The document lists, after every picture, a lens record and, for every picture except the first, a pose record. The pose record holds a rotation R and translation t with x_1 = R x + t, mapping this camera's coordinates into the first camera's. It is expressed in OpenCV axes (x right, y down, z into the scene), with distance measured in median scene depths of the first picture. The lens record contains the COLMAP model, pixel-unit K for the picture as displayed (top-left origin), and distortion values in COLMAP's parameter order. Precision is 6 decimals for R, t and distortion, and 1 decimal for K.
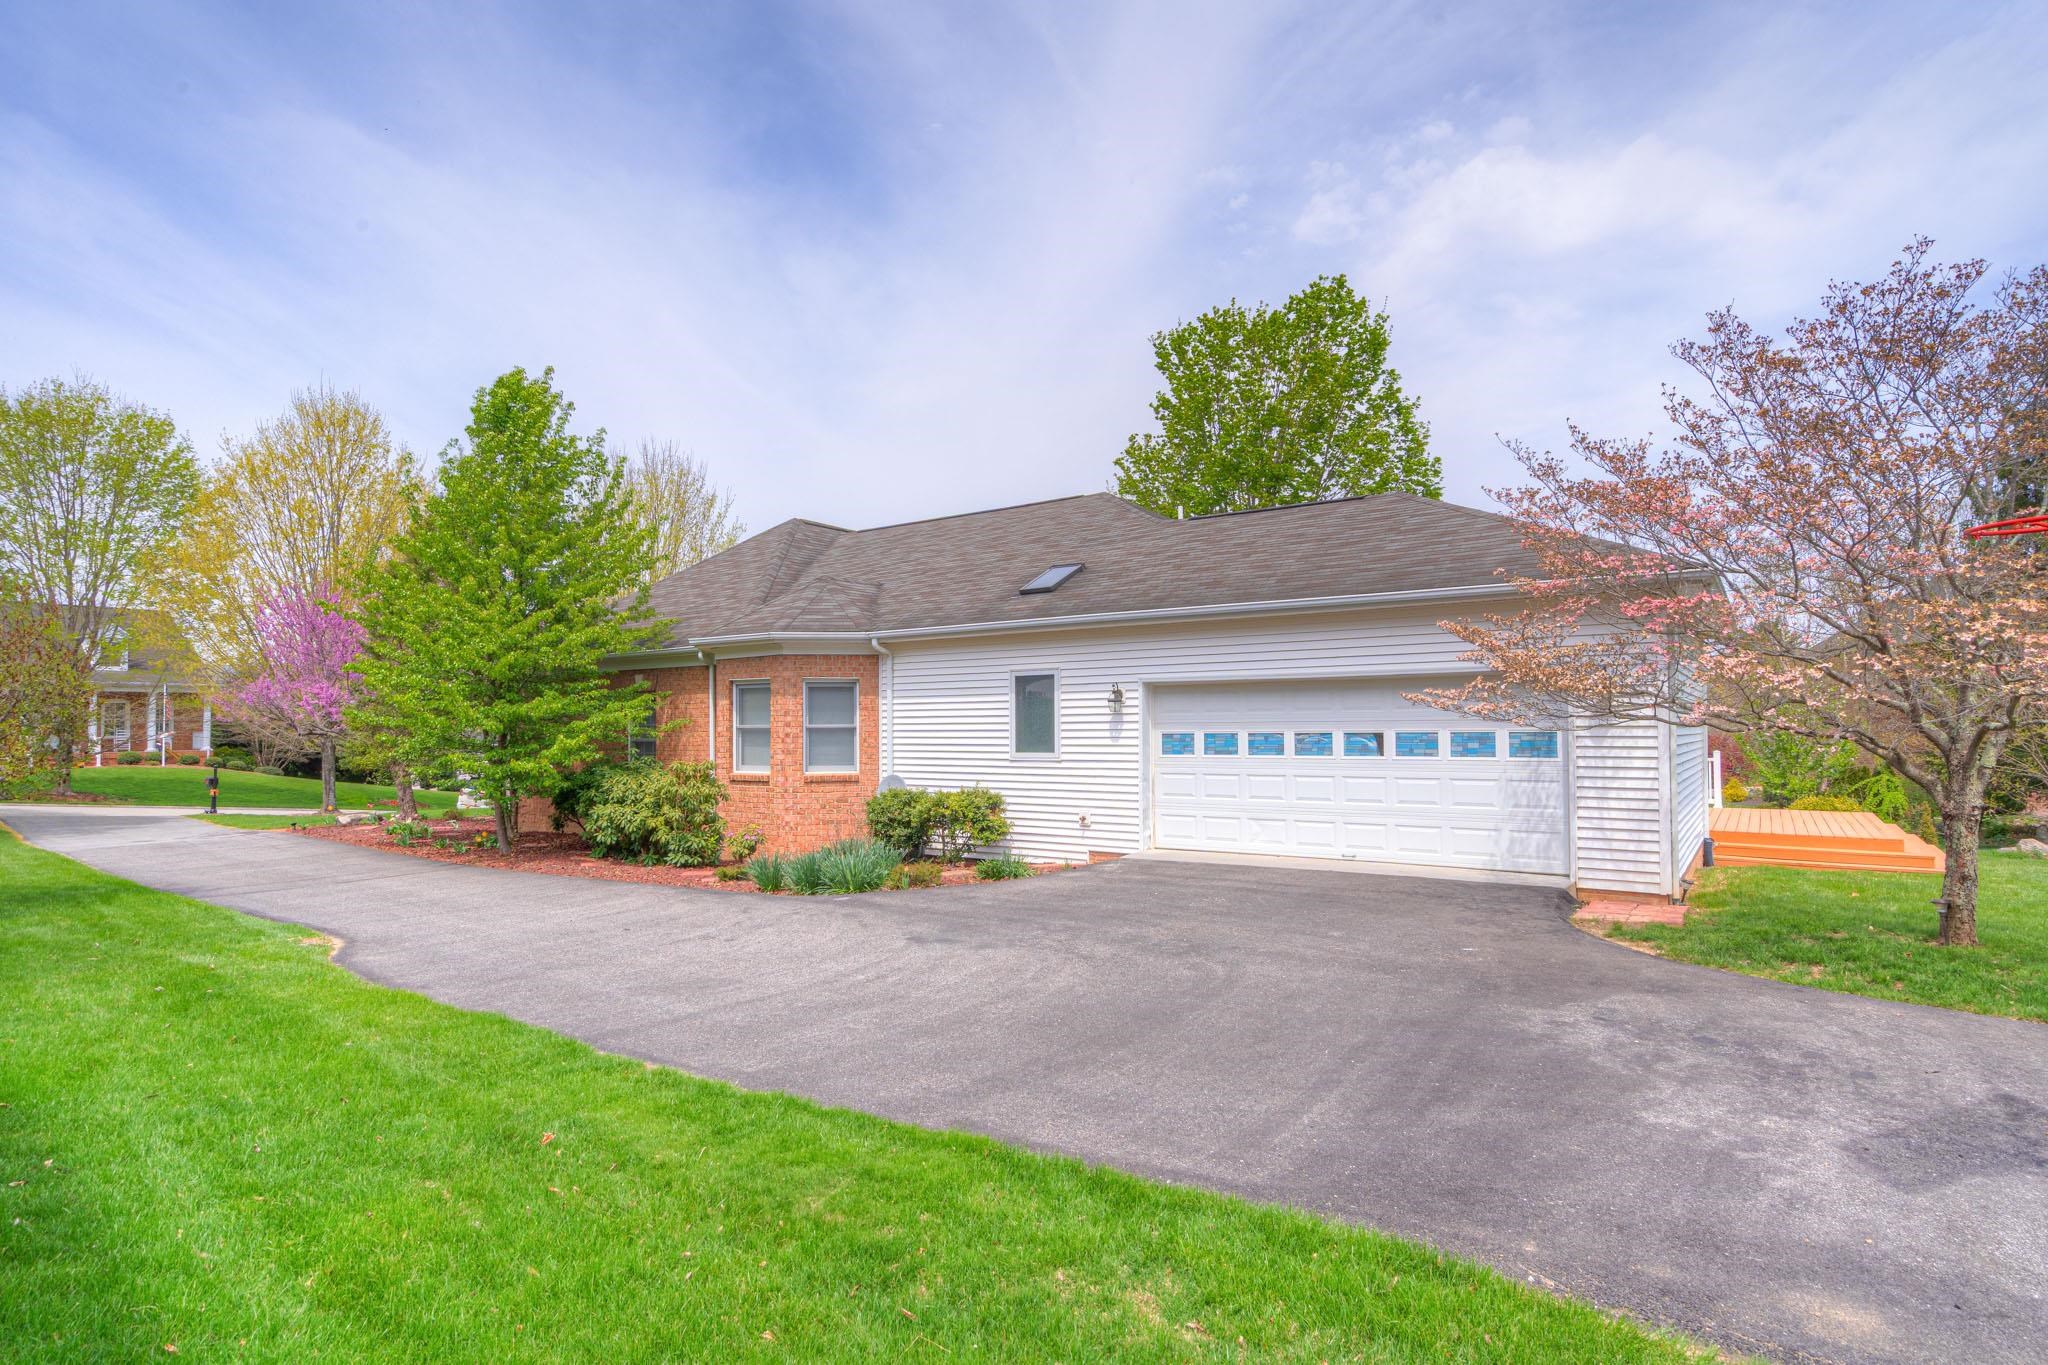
lens RADIAL K [[1052.6, 0, 1025.3], [0, 1052.6, 714.7], [0, 0, 1]] dist [-0.001753, 0.000441]
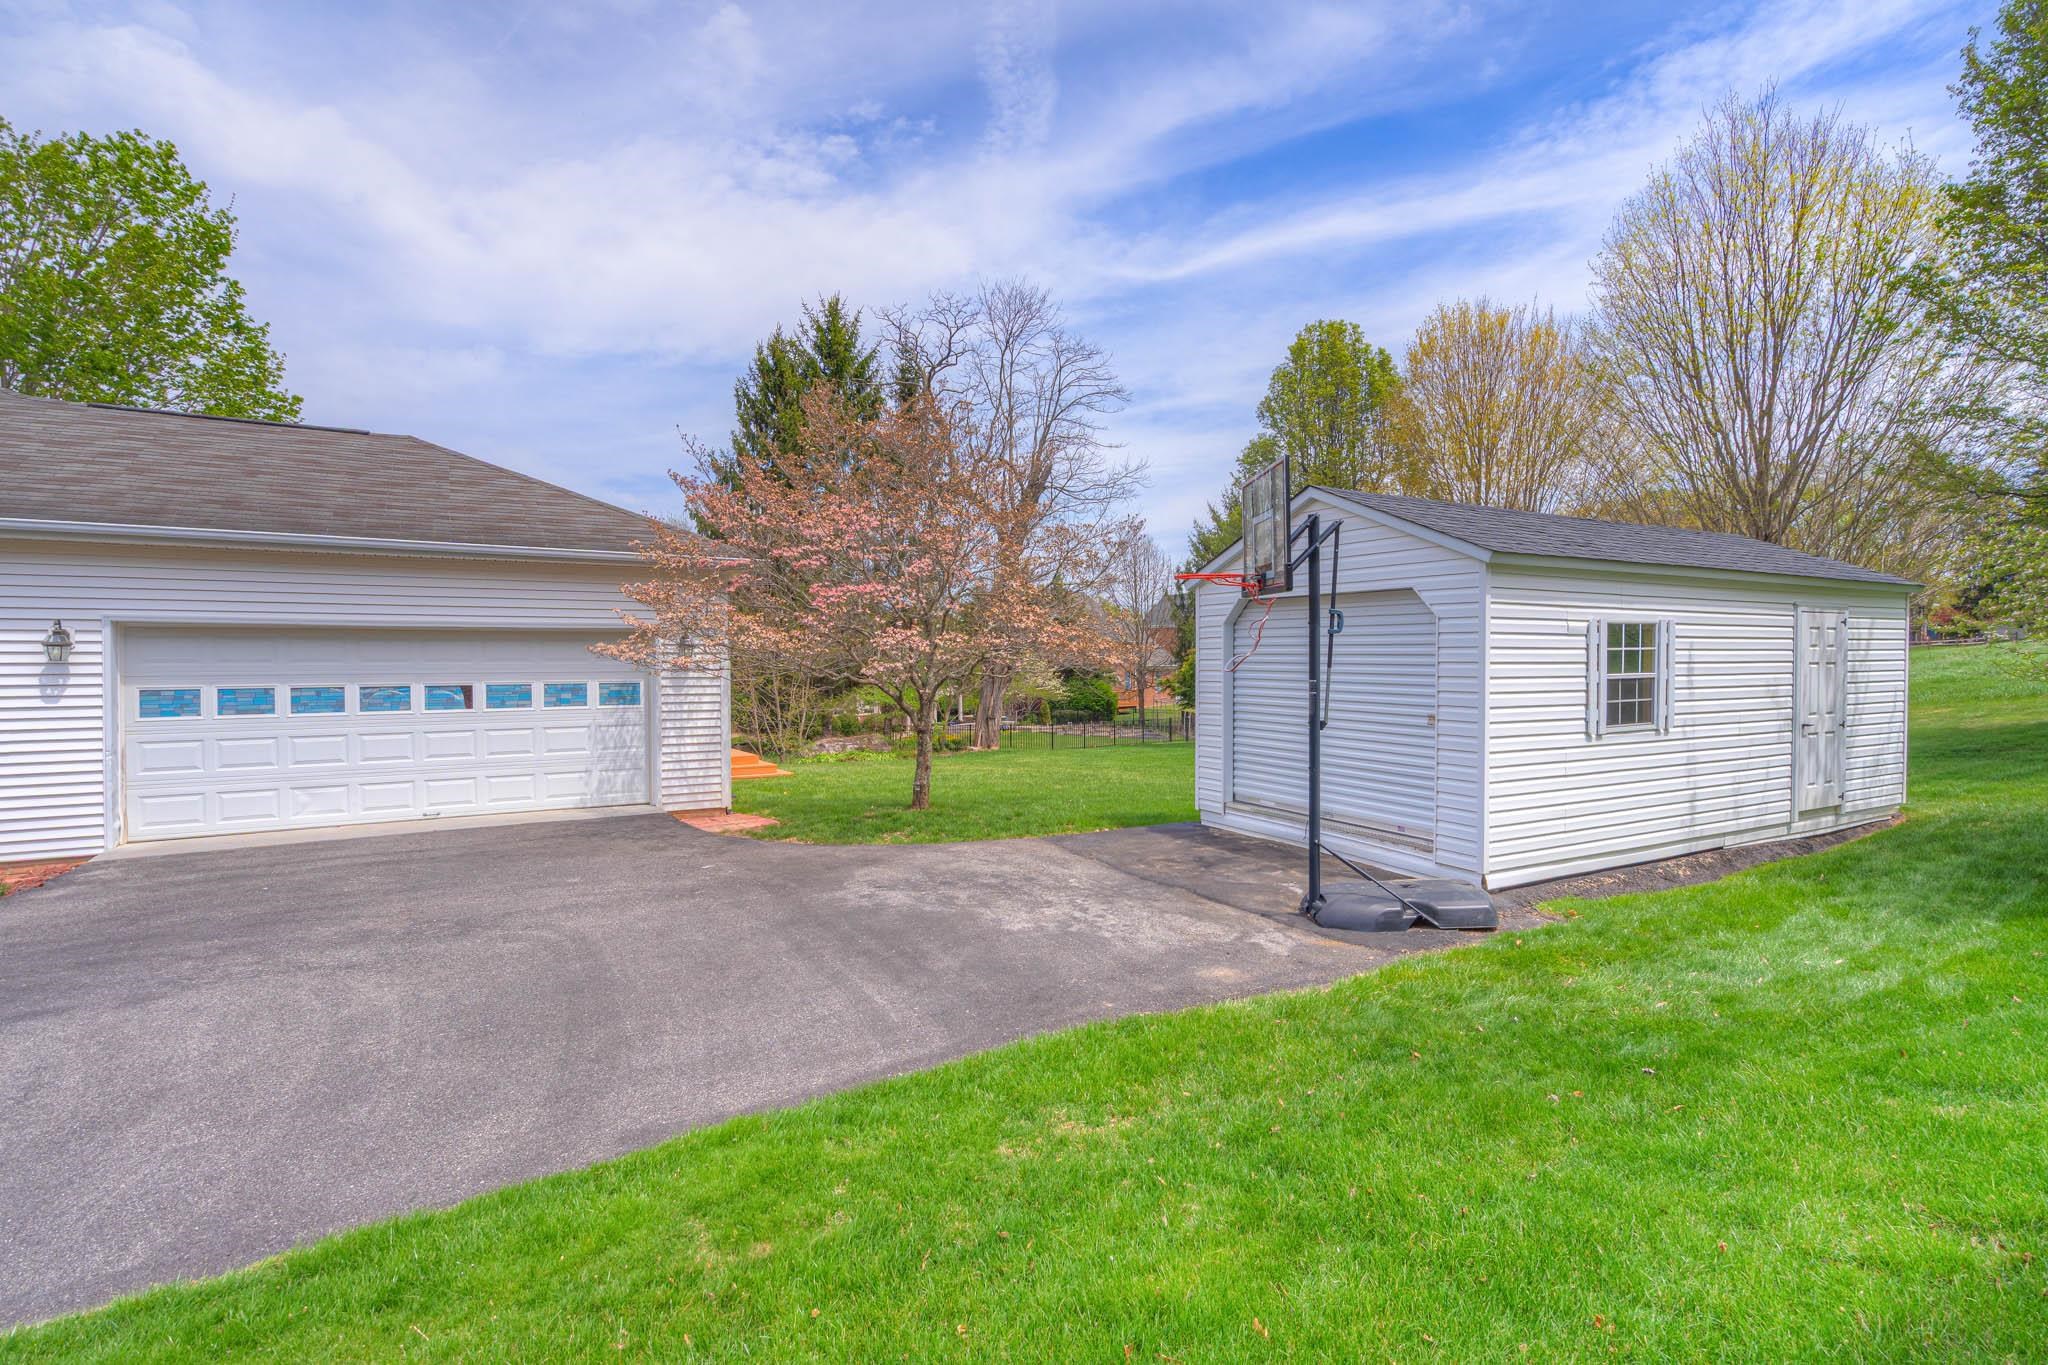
lens RADIAL K [[943.1, 0, 1024.0], [0, 943.1, 682.5], [0, 0, 1]] dist [-0.009873, 0.000332]
pose [[0.410102, -0.007040, 0.912012, -0.288165], [-0.004031, 0.999946, 0.009531, 0.004559], [-0.912031, -0.007585, 0.410052, 0.184162]]
